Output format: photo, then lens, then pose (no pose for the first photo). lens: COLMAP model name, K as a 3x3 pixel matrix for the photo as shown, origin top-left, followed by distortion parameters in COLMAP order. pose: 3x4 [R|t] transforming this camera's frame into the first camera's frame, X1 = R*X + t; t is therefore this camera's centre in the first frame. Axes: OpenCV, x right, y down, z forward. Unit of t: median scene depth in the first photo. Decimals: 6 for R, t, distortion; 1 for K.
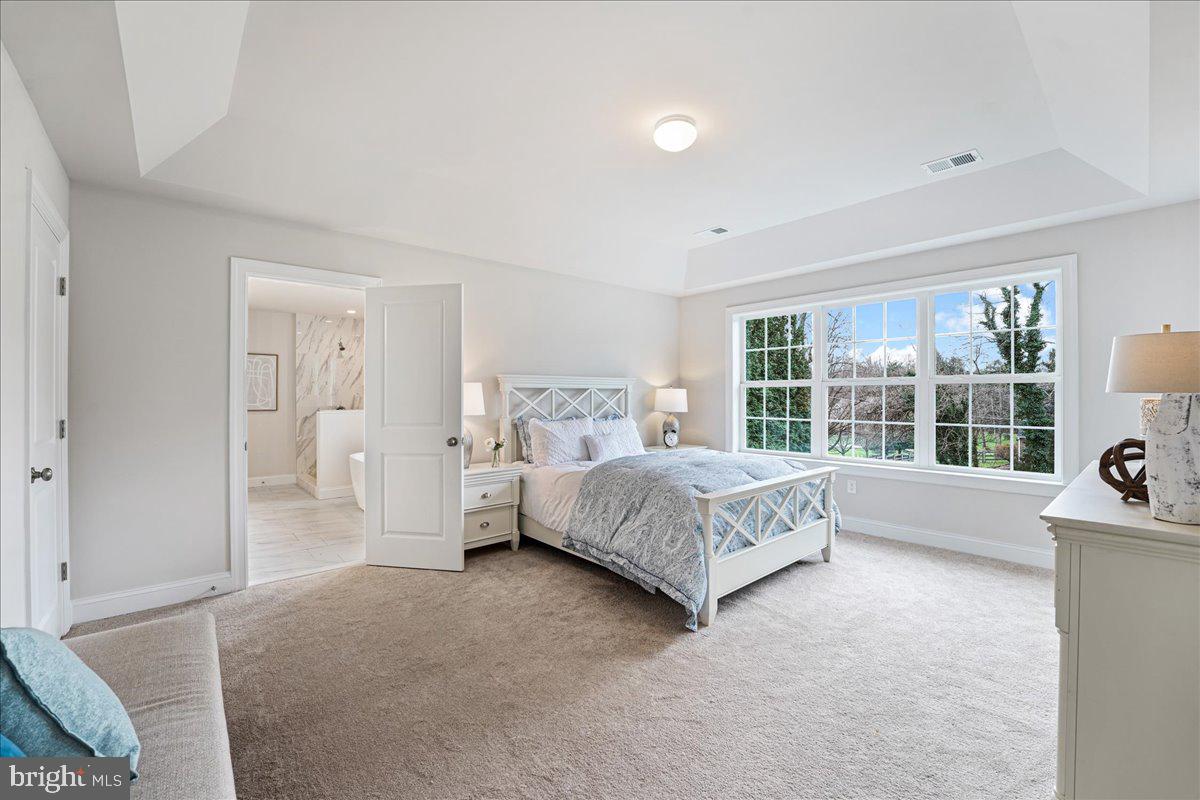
lens RADIAL K [[490.9, 0, 589.5], [0, 490.9, 394.7], [0, 0, 1]] dist [-0.001692, 0.000013]
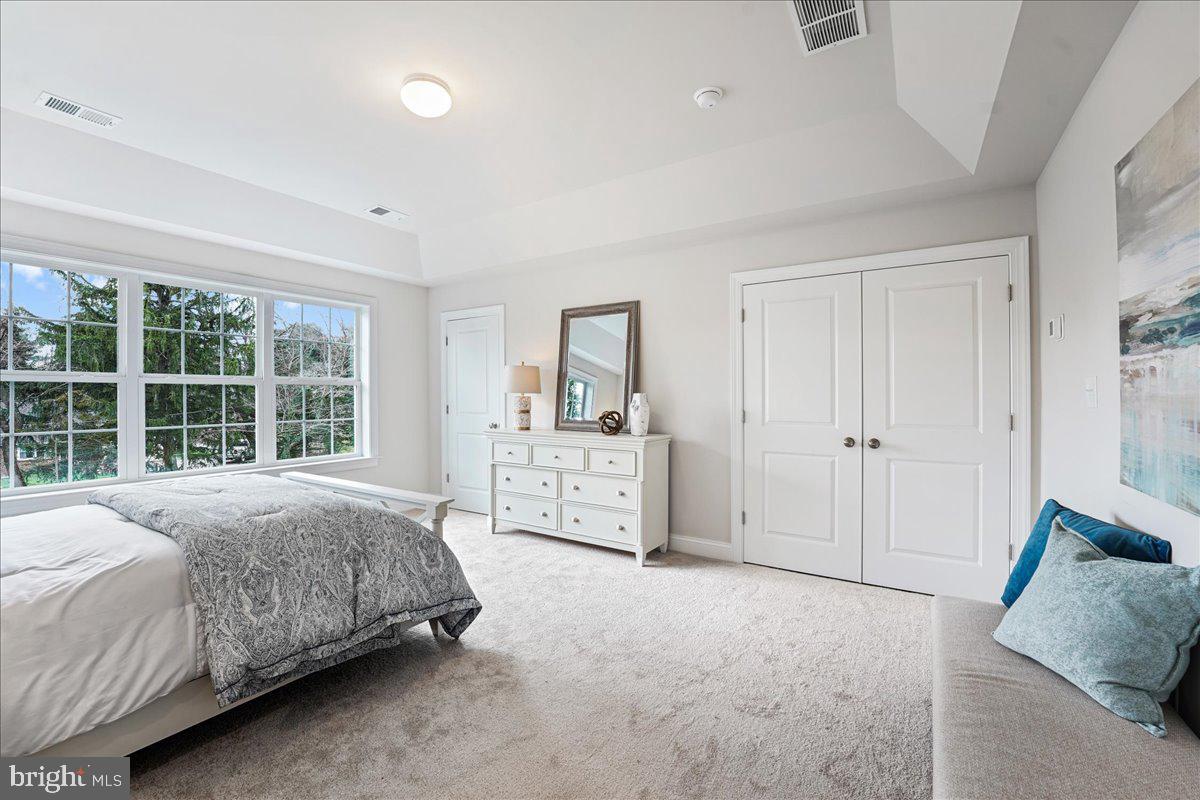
lens RADIAL K [[490.9, 0, 589.5], [0, 490.9, 394.7], [0, 0, 1]] dist [-0.001692, 0.000013]
pose [[-0.271292, 0.006129, 0.962477, -0.234624], [-0.004750, 0.999959, -0.007707, 0.001430], [-0.962485, -0.006663, -0.271252, 0.297563]]
